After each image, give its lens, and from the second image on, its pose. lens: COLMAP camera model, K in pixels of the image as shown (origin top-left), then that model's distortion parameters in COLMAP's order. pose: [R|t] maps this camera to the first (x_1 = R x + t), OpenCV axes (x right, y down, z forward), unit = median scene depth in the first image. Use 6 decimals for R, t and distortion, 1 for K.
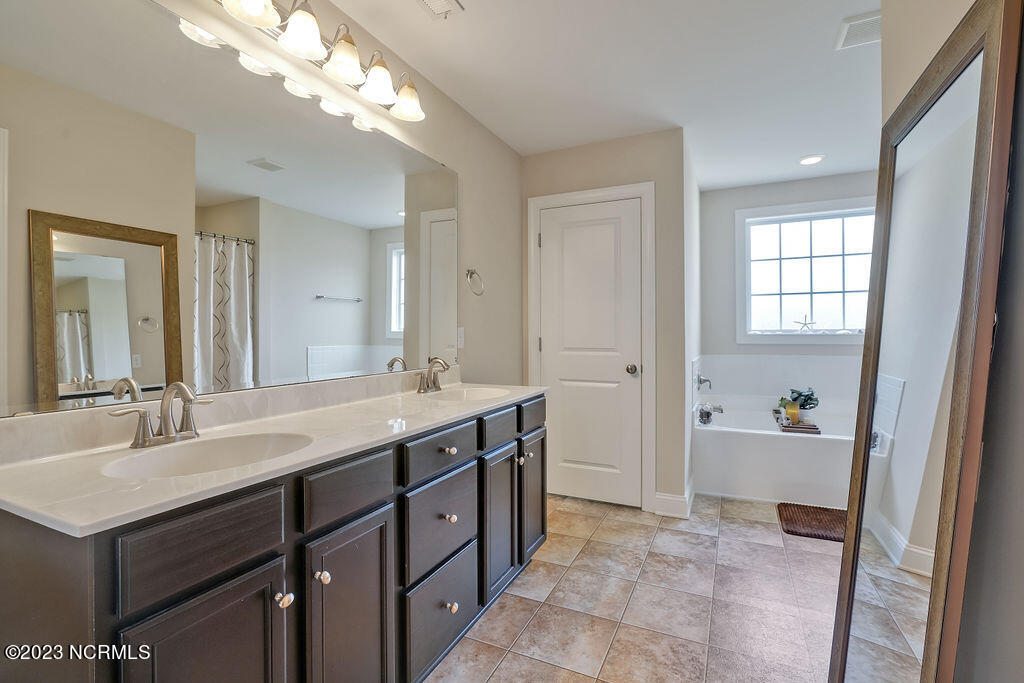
lens RADIAL K [[477.2, 0, 512.2], [0, 477.2, 332.0], [0, 0, 1]] dist [-0.000484, 0.001267]
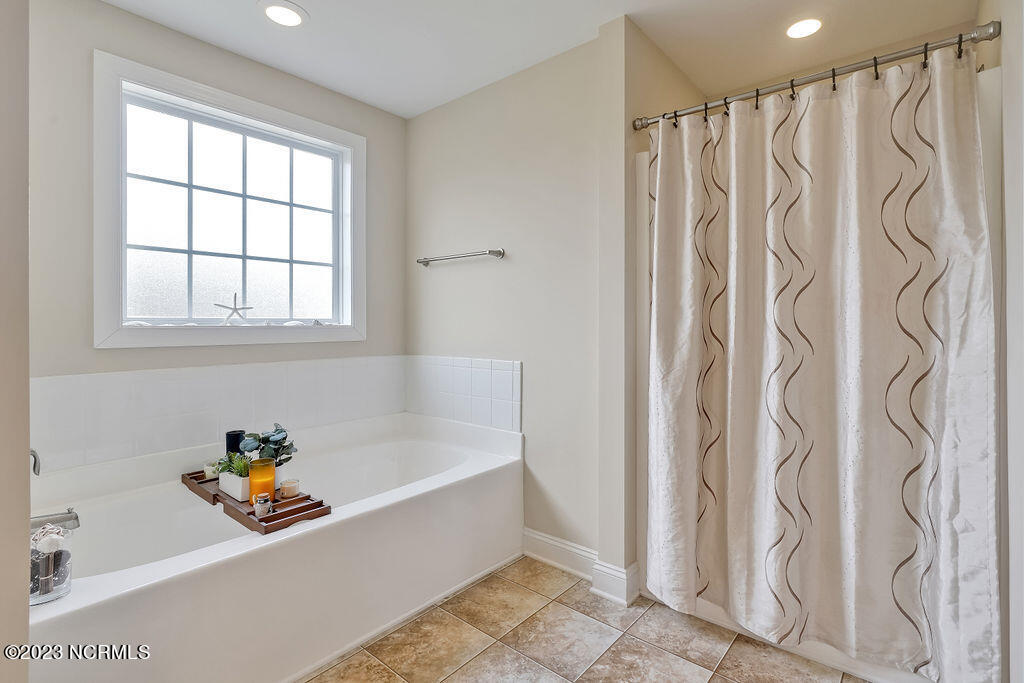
lens RADIAL K [[484.0, 0, 541.8], [0, 484.0, 331.6], [0, 0, 1]] dist [-0.001953, 0.000488]
pose [[0.247083, -0.011977, 0.968920, 0.139067], [-0.001790, 0.999916, 0.012816, 0.002095], [-0.968993, -0.004901, 0.247041, 0.495757]]
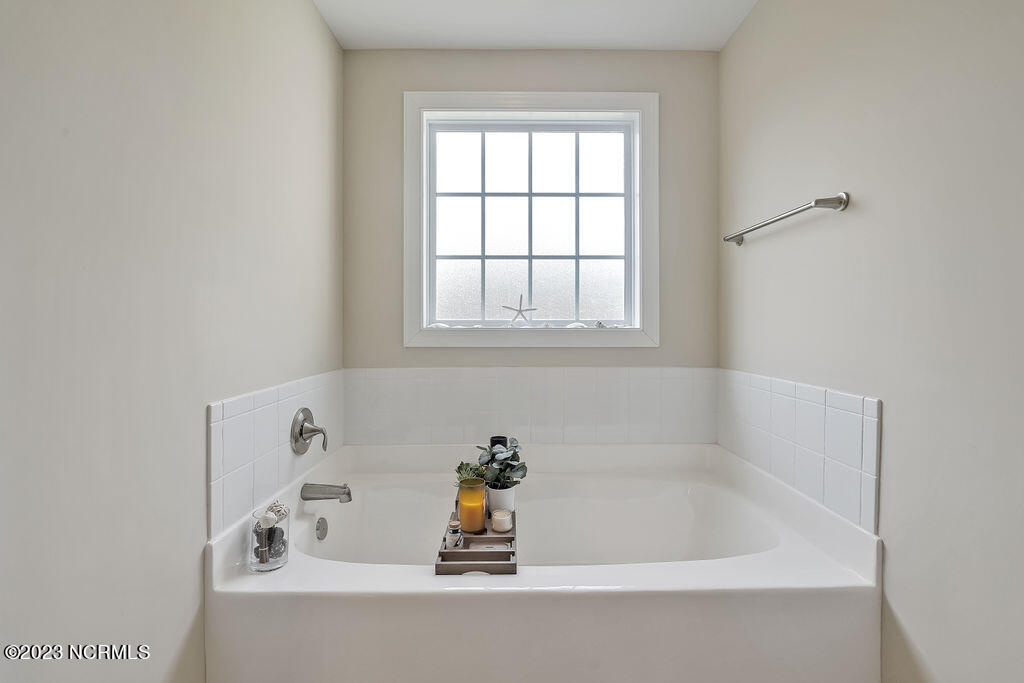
lens RADIAL K [[471.8, 0, 508.9], [0, 471.8, 327.5], [0, 0, 1]] dist [-0.012623, 0.000292]
pose [[0.906071, 0.002569, 0.423117, 0.363921], [-0.005112, 0.999975, 0.004875, 0.000304], [-0.423094, -0.006580, 0.906062, 0.495973]]
